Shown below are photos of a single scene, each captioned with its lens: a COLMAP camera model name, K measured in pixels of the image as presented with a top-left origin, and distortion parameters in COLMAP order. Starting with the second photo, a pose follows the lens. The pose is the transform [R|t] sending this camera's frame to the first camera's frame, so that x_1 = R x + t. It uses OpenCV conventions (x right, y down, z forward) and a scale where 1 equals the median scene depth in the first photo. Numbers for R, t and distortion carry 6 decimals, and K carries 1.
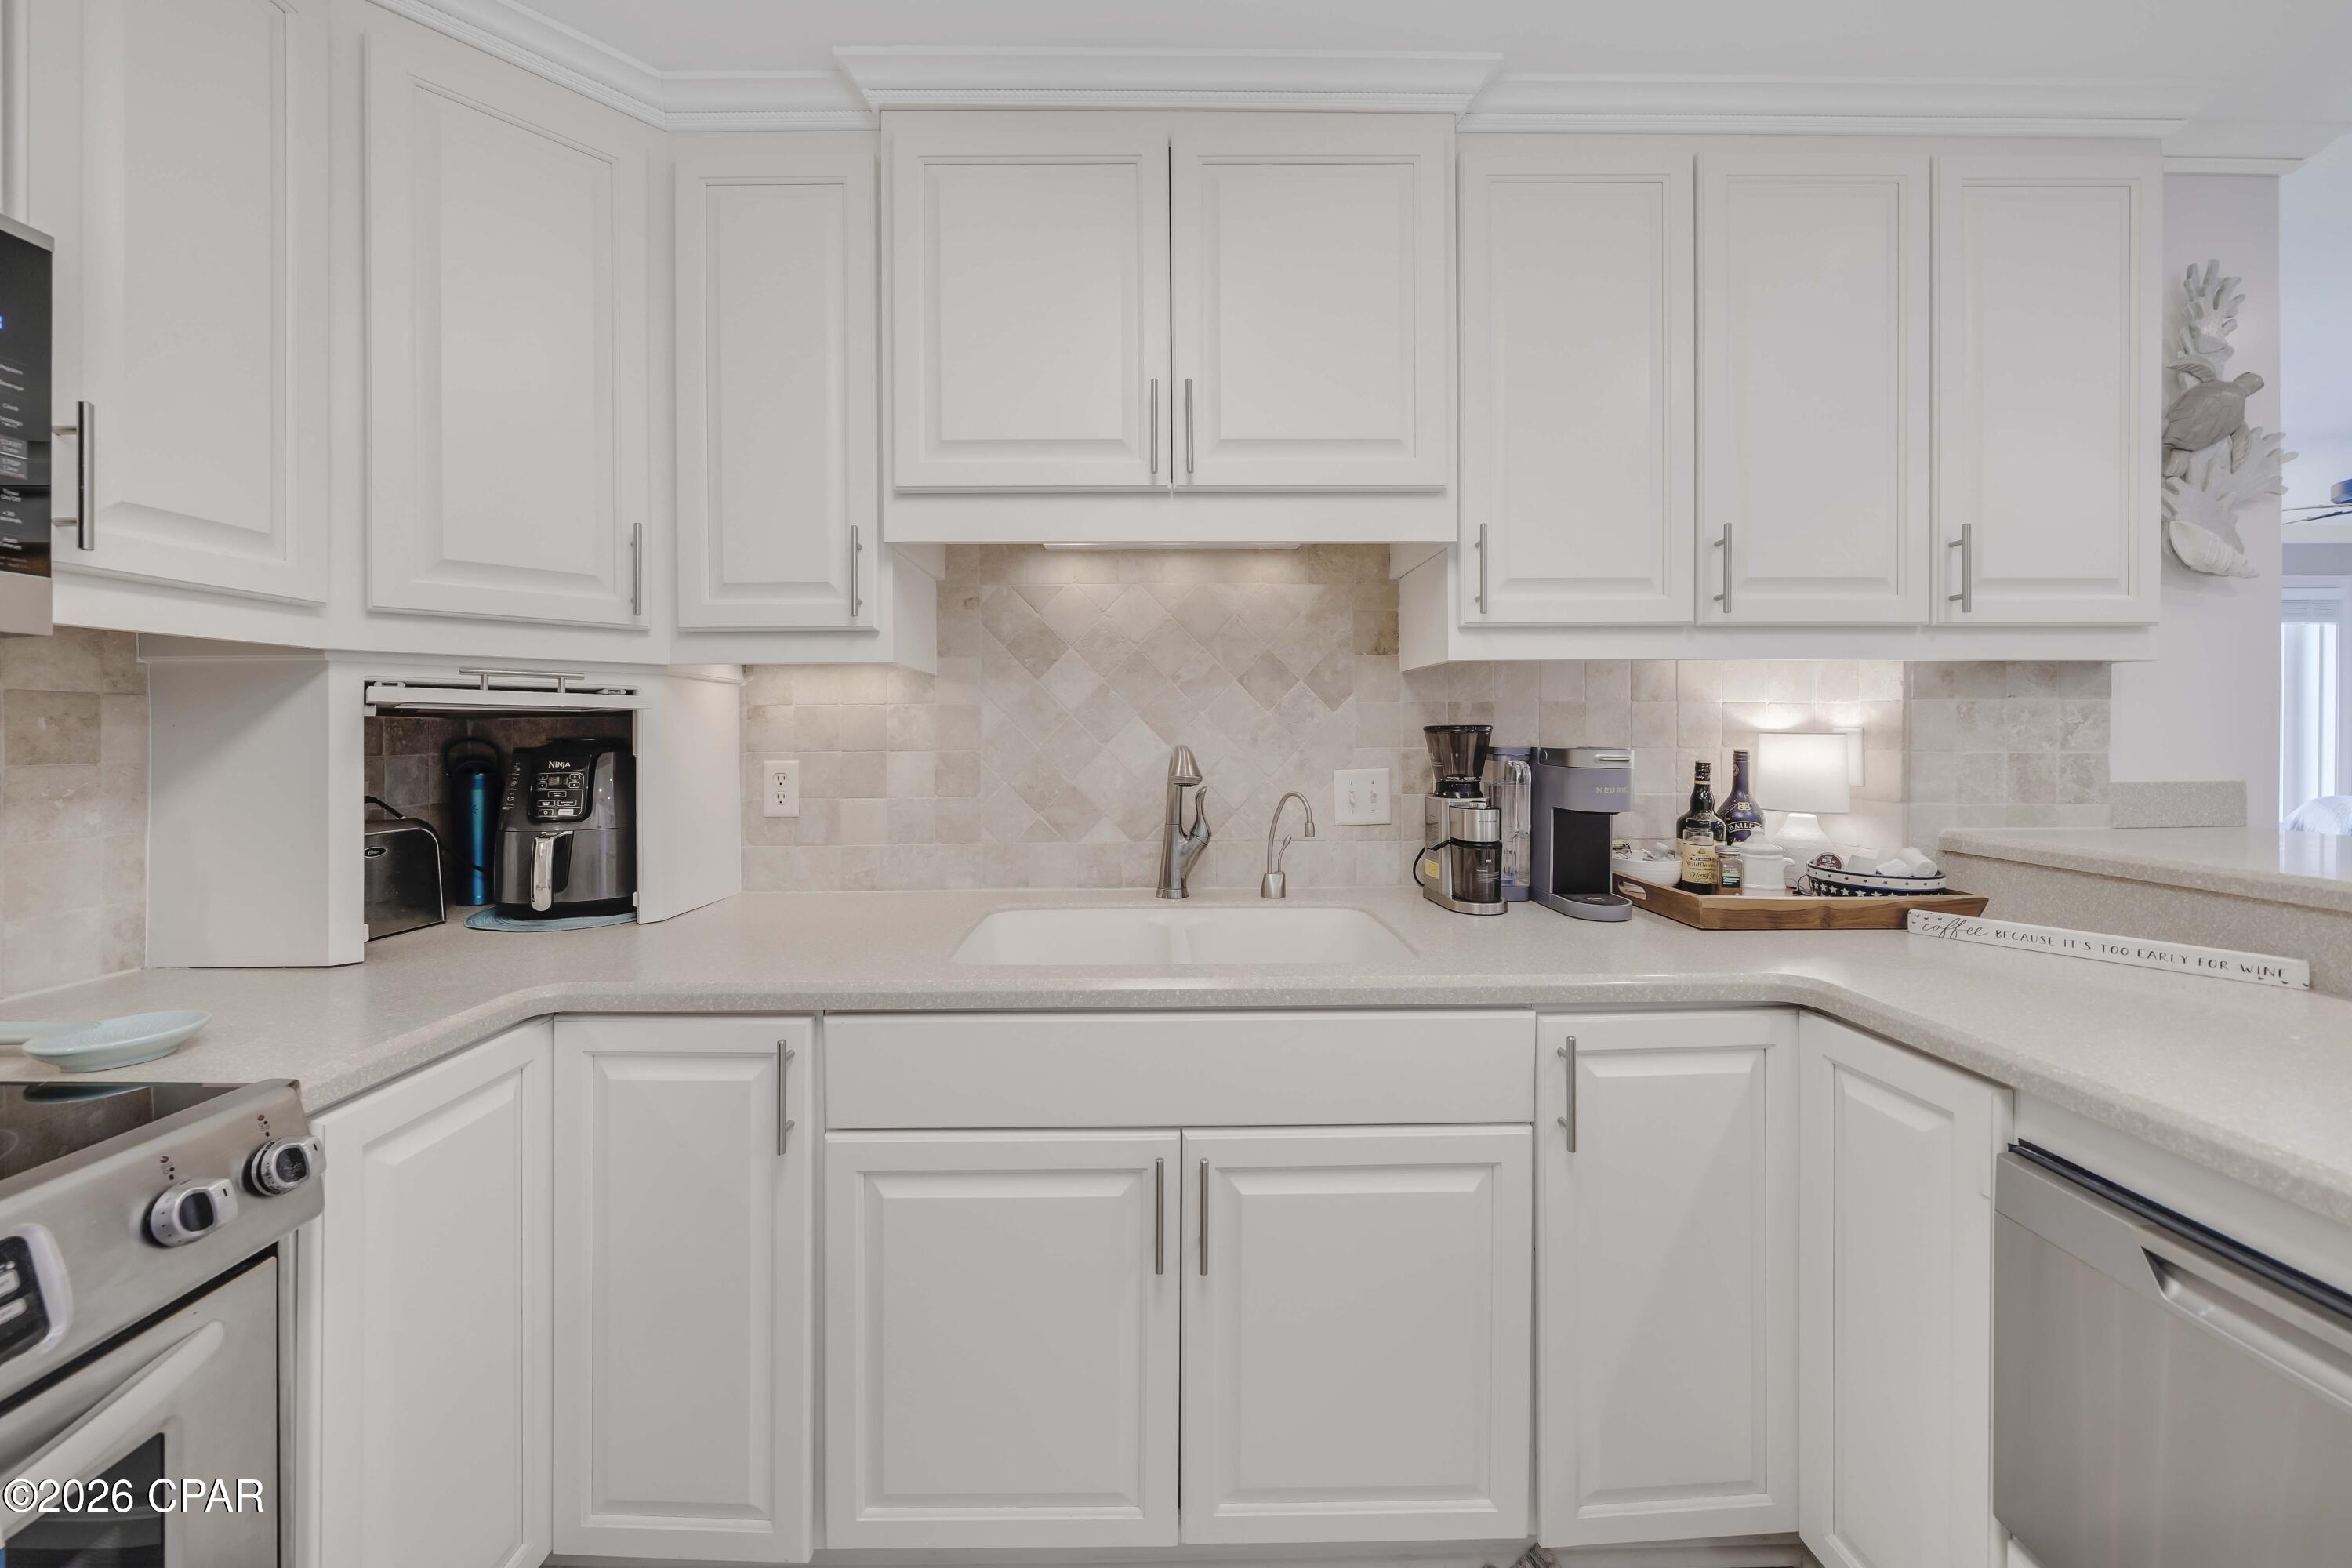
lens RADIAL K [[820.9, 0, 1153.0], [0, 820.9, 740.4], [0, 0, 1]] dist [-0.003513, -0.000236]
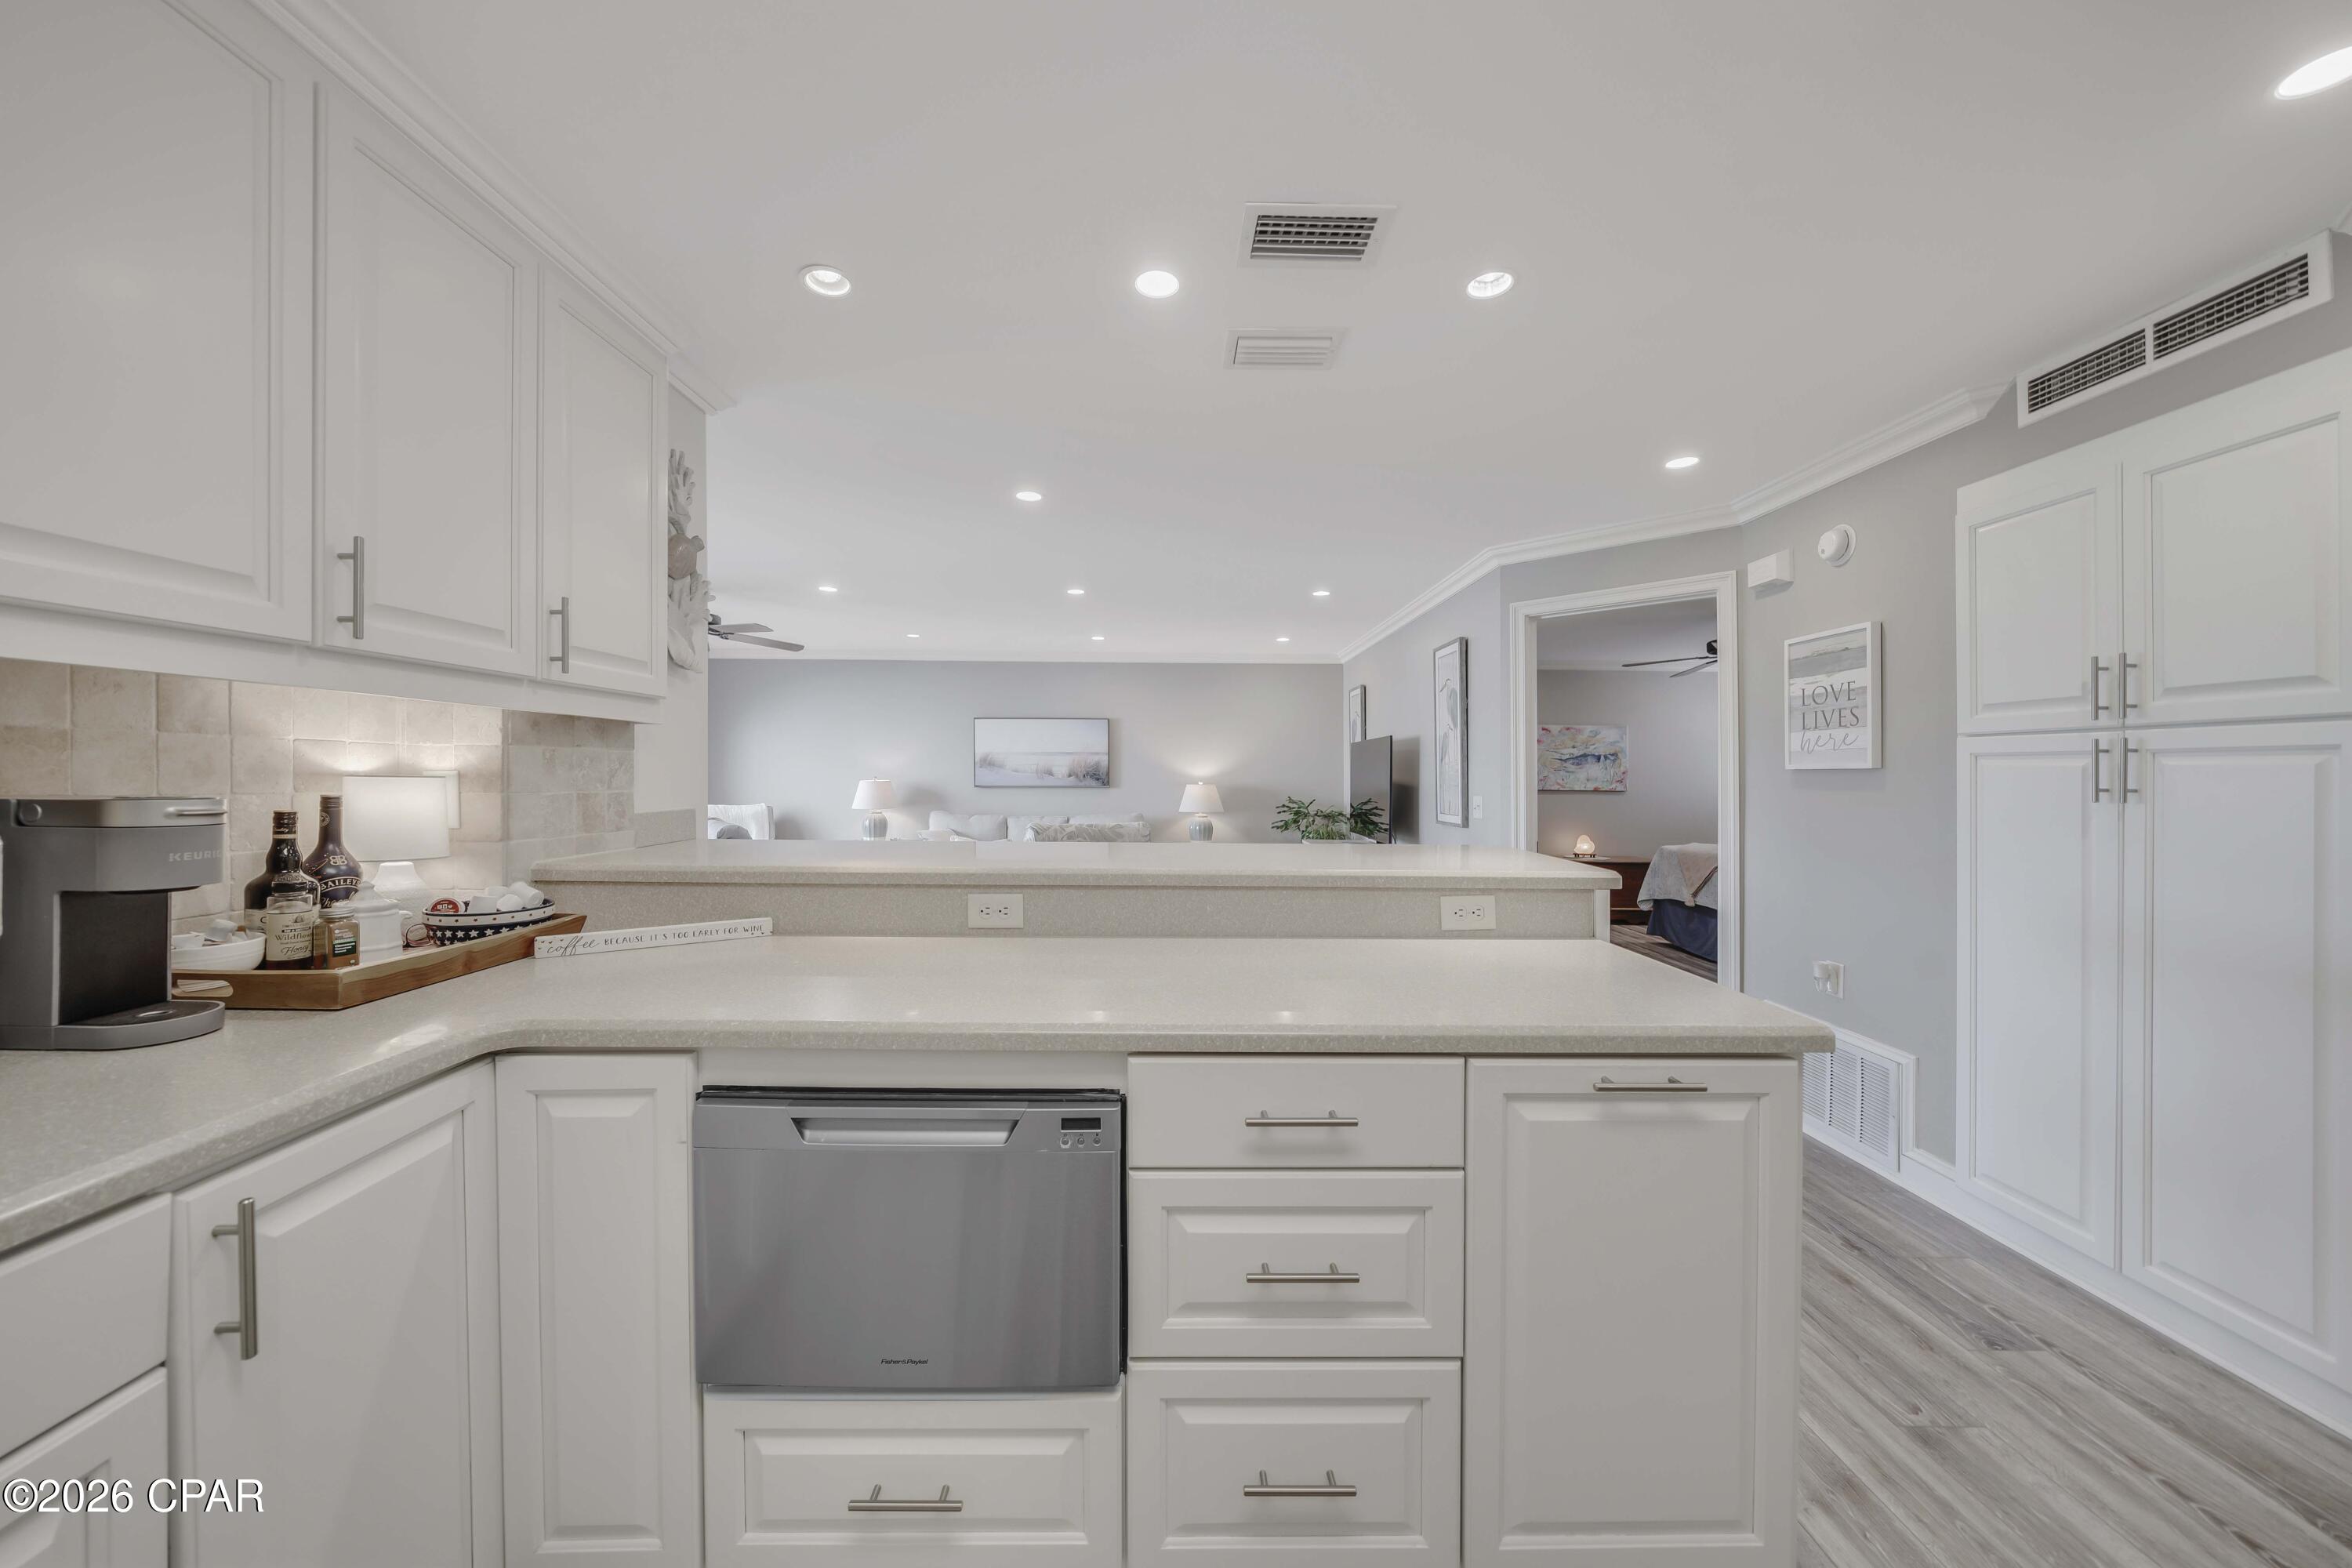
lens RADIAL K [[811.6, 0, 1179.9], [0, 811.6, 767.0], [0, 0, 1]] dist [-0.009974, 0.000238]
pose [[-0.007133, 0.011621, 0.999907, -0.143064], [-0.000569, 0.999932, -0.011625, -0.009247], [-0.999974, -0.000652, -0.007126, 0.122654]]
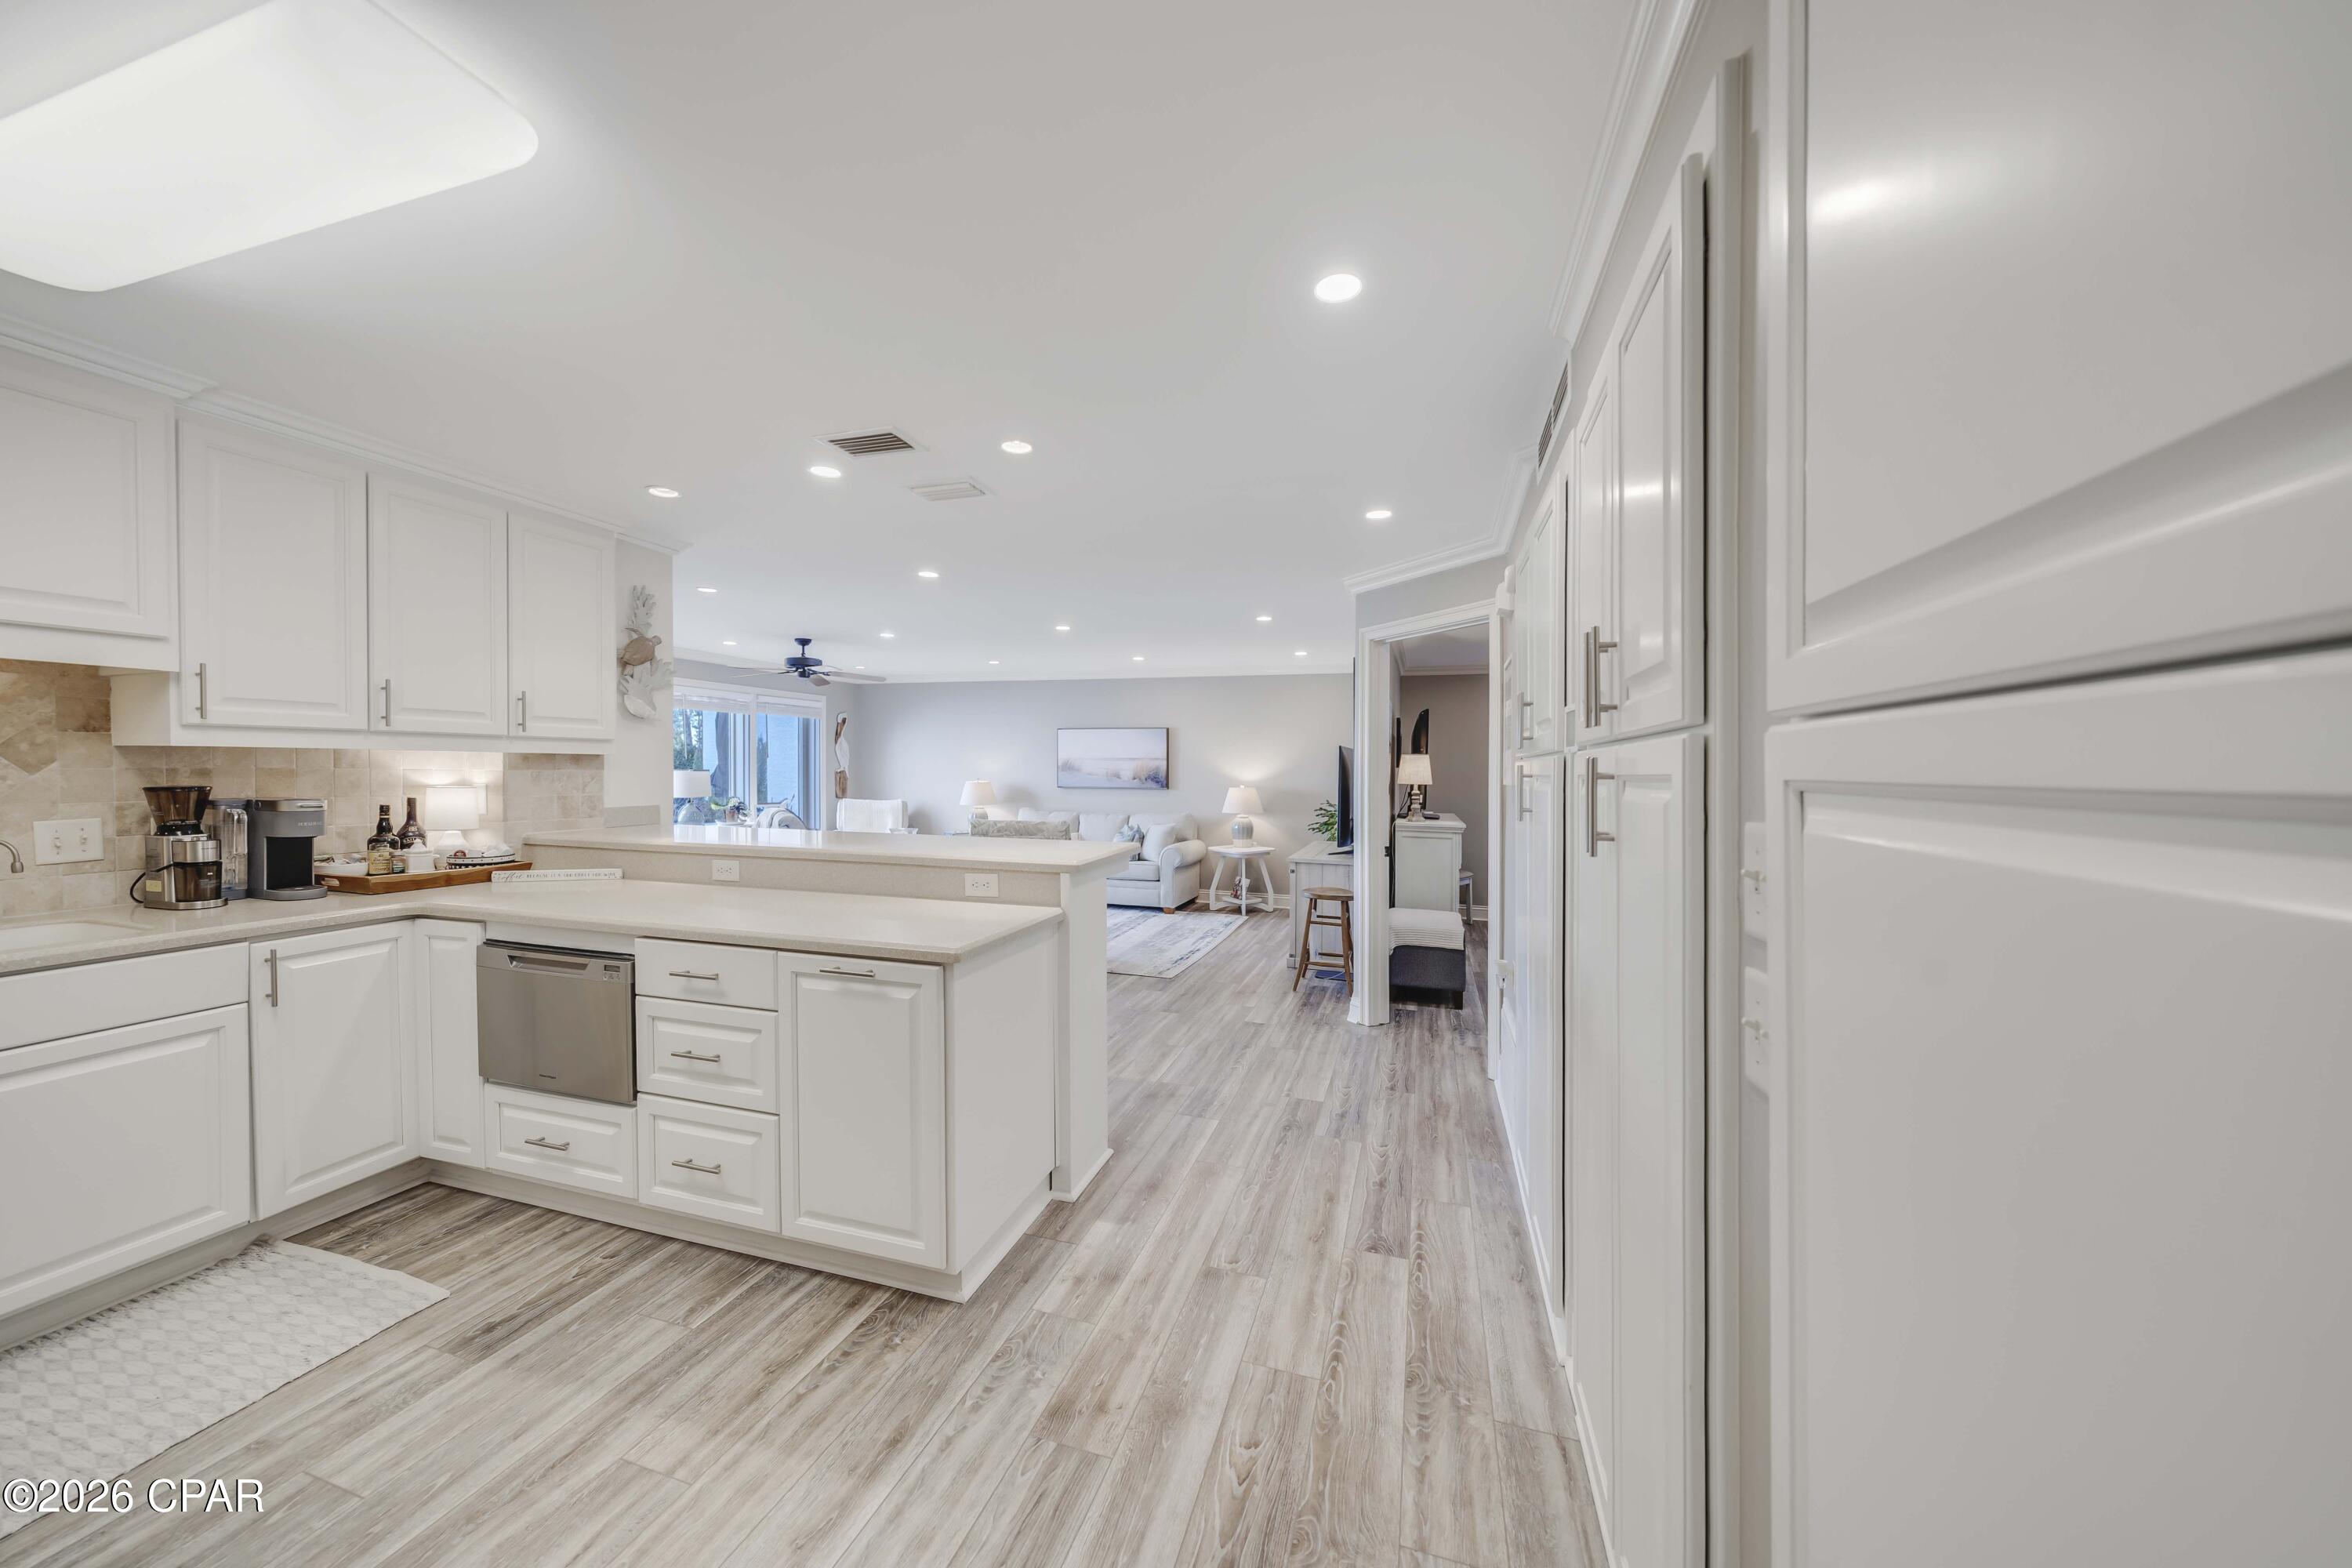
lens RADIAL K [[824.4, 0, 1169.9], [0, 824.4, 788.1], [0, 0, 1]] dist [0.000624, 0.000131]
pose [[0.305944, -0.015345, 0.951926, -0.501680], [-0.002118, 0.999857, 0.016799, -0.044236], [-0.952047, -0.007156, 0.305868, -1.165475]]
